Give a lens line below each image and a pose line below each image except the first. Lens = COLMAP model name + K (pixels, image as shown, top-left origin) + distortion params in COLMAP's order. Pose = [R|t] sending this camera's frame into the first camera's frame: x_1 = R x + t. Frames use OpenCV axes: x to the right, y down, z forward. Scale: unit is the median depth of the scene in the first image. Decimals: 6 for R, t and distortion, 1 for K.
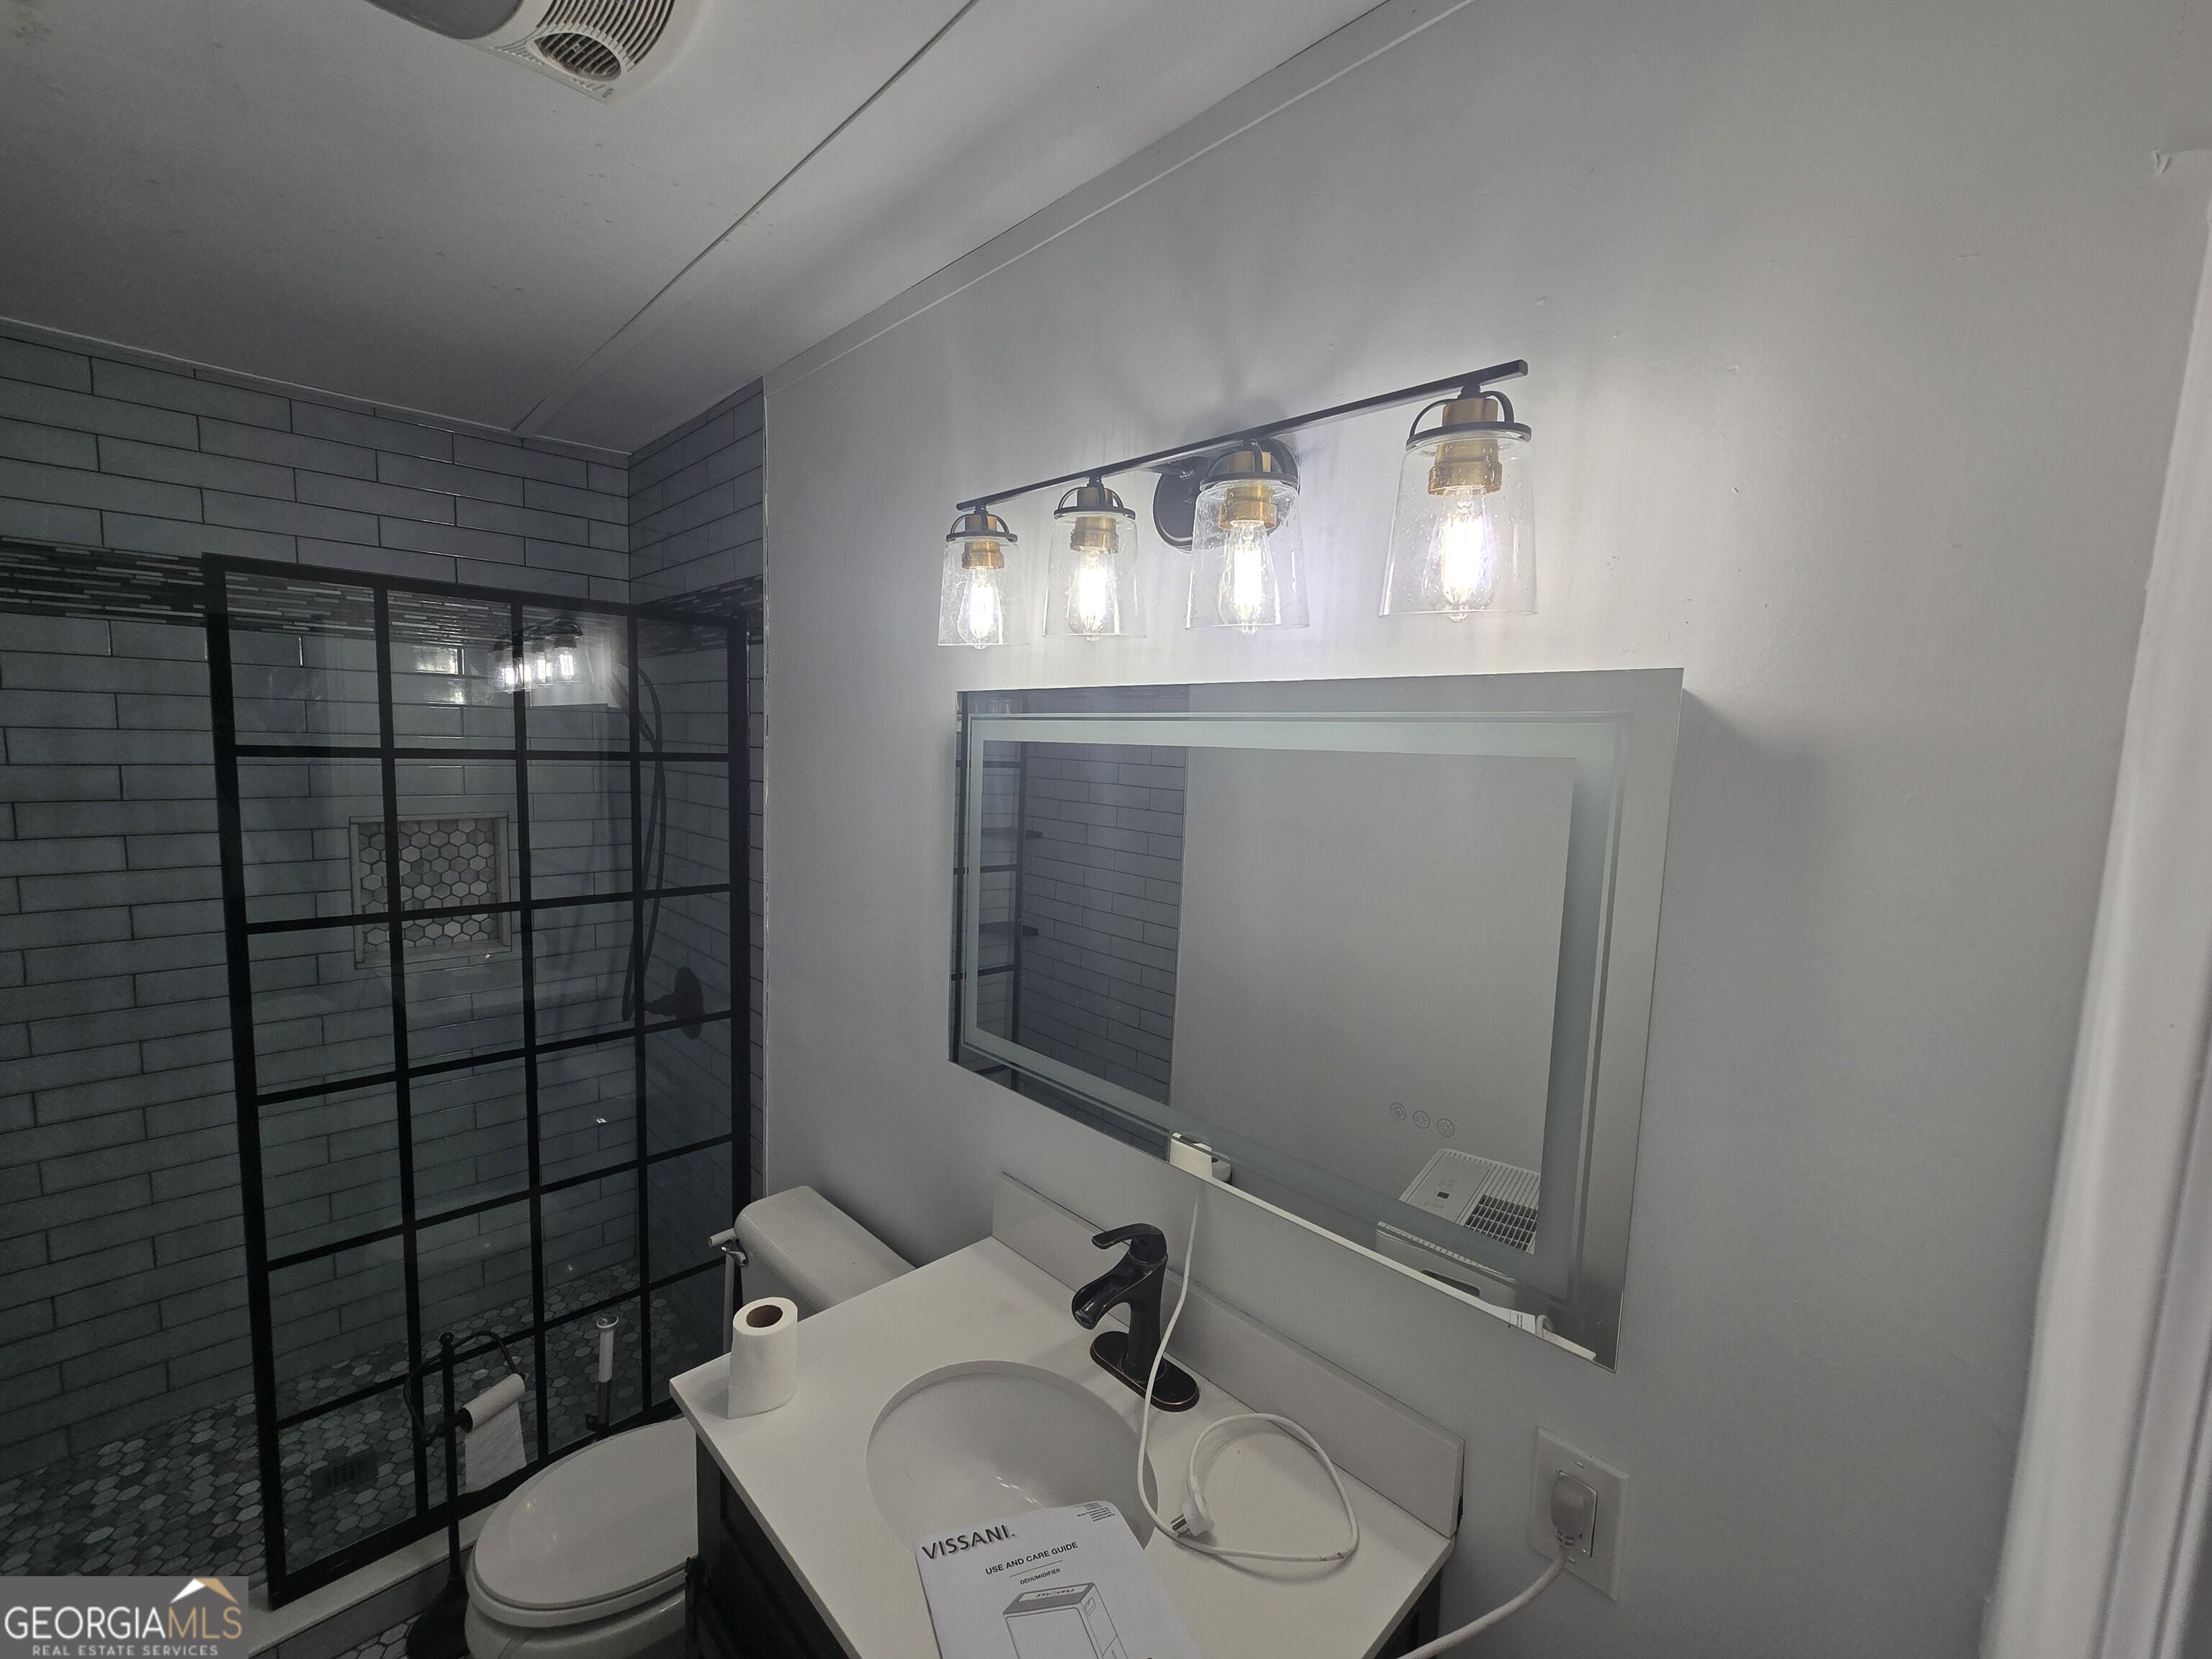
lens RADIAL K [[913.3, 0, 1104.9], [0, 913.3, 835.2], [0, 0, 1]] dist [-0.006168, 0.003163]
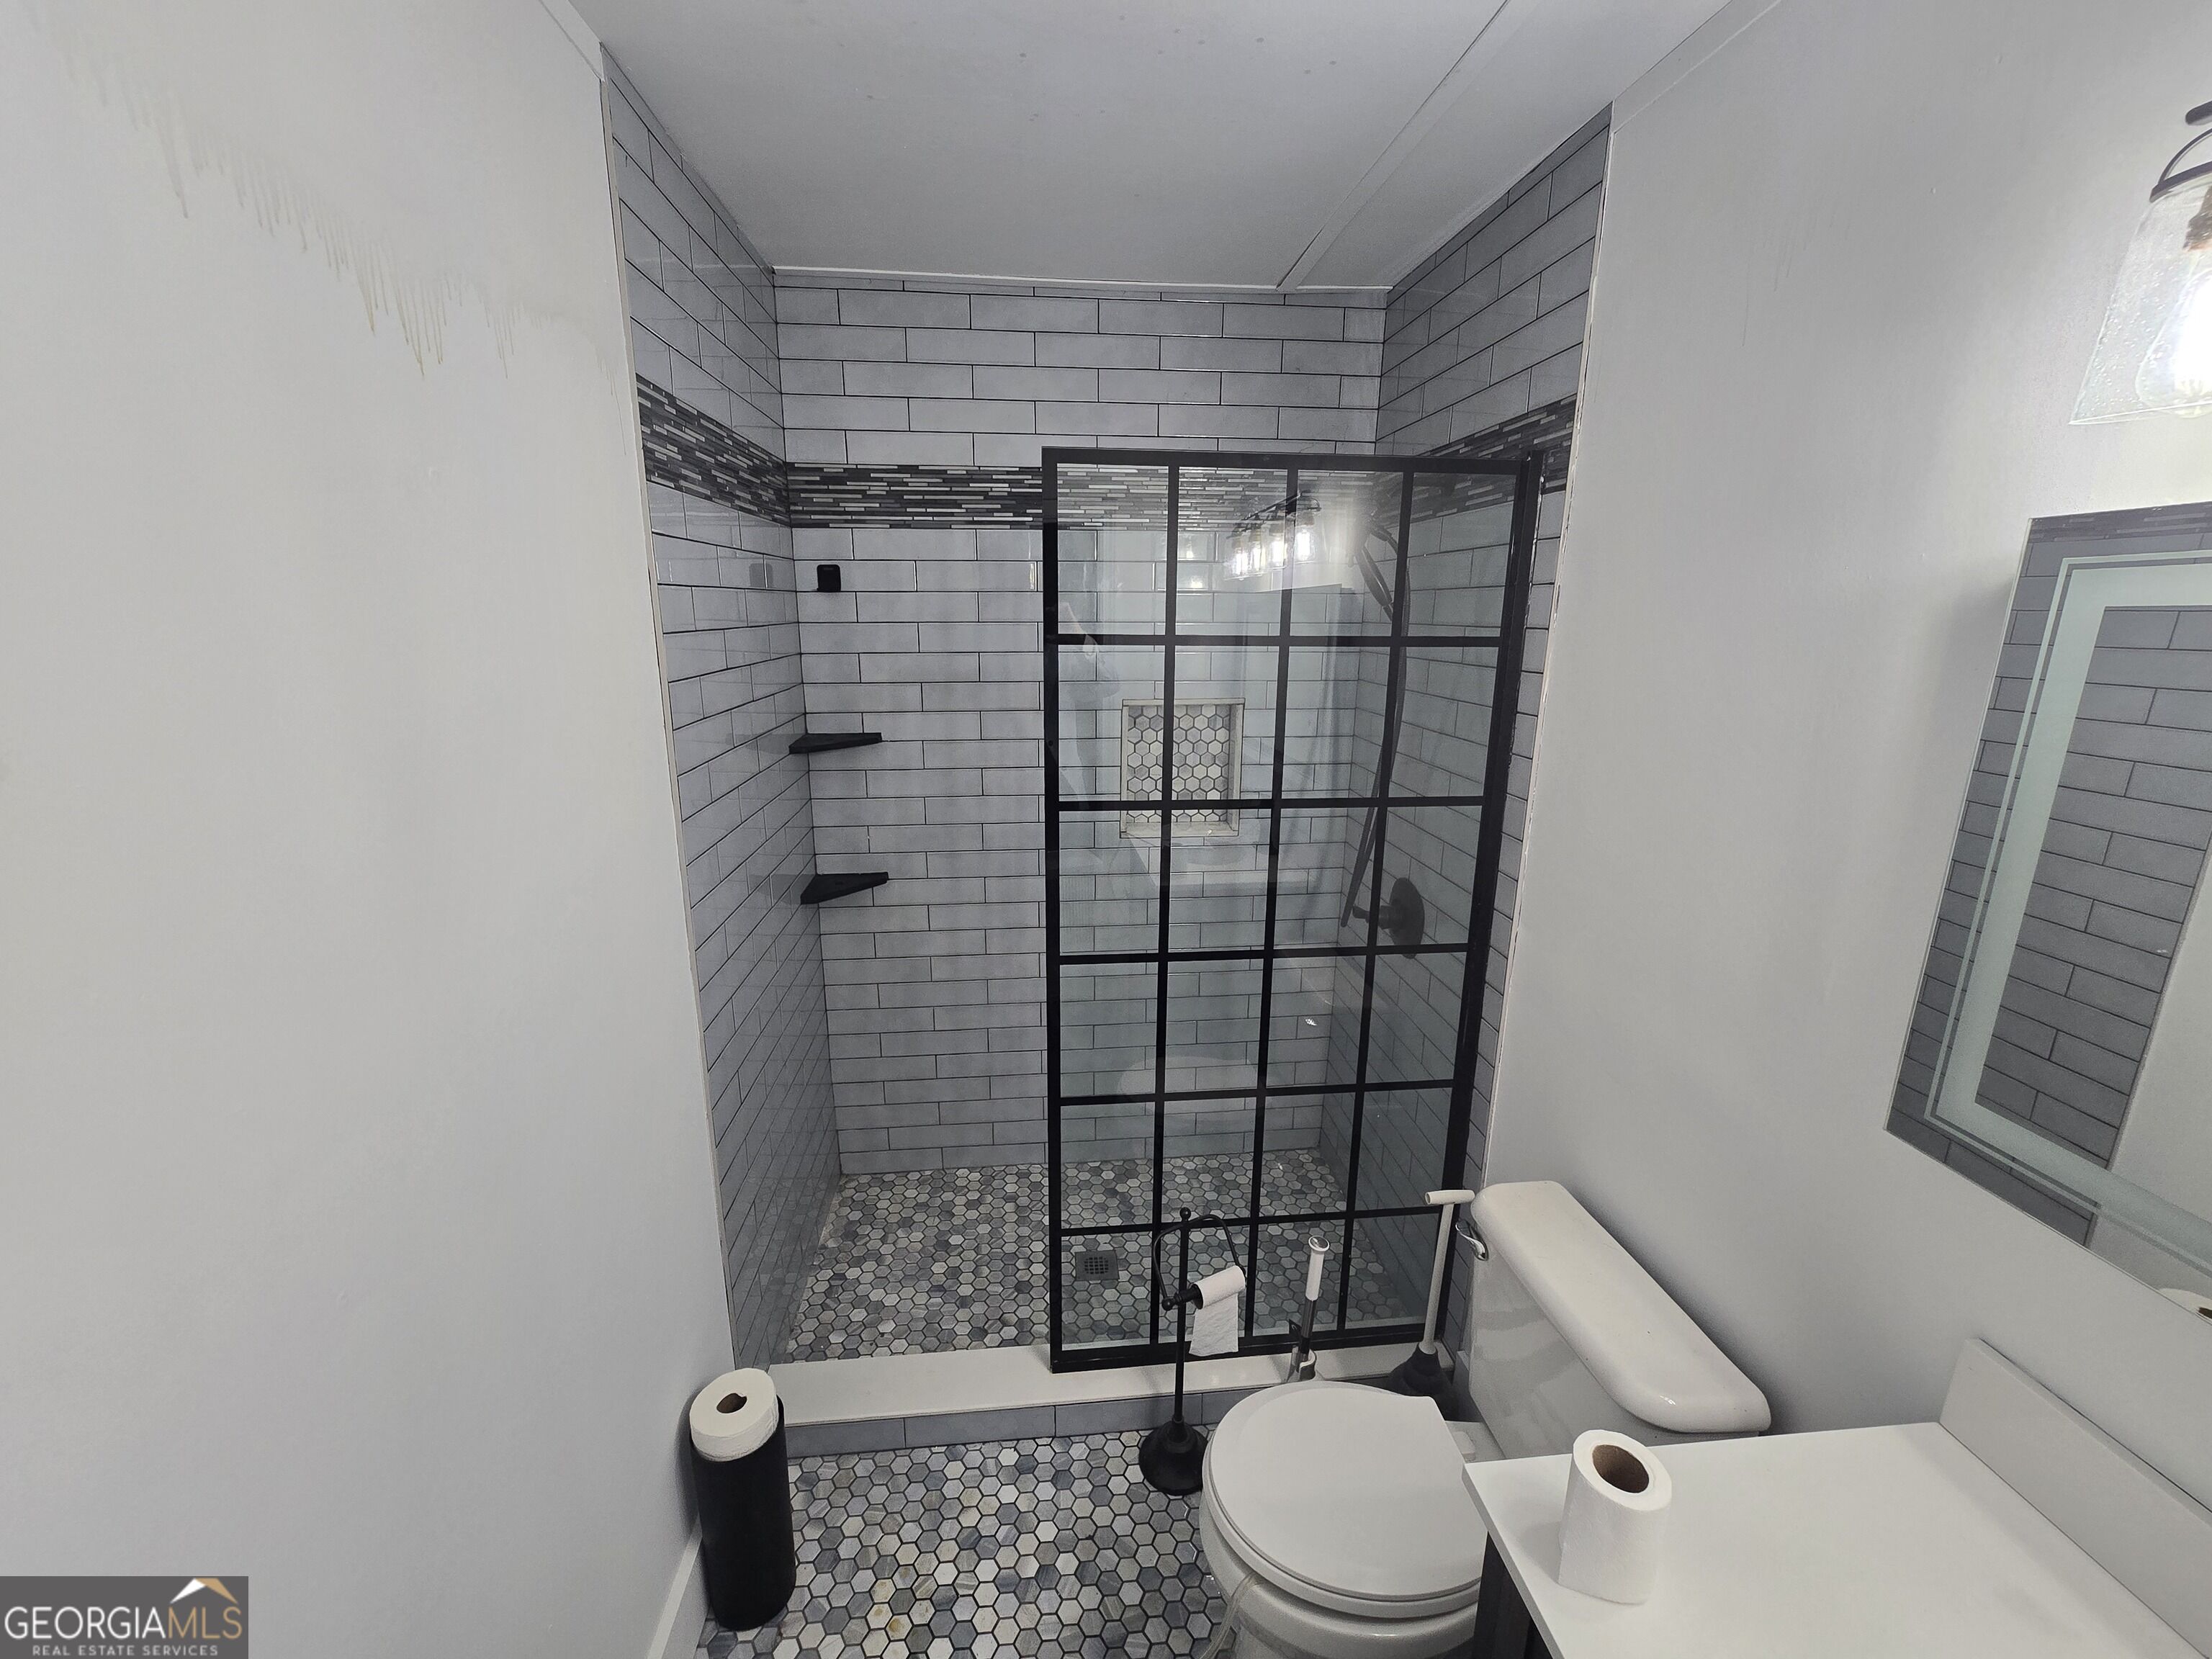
lens RADIAL K [[913.3, 0, 1104.9], [0, 913.3, 835.2], [0, 0, 1]] dist [-0.006168, 0.003163]
pose [[0.776707, 0.121688, -0.617996, -0.165994], [-0.043202, 0.989142, 0.140473, -0.014189], [0.628379, -0.082408, 0.773530, 0.140884]]
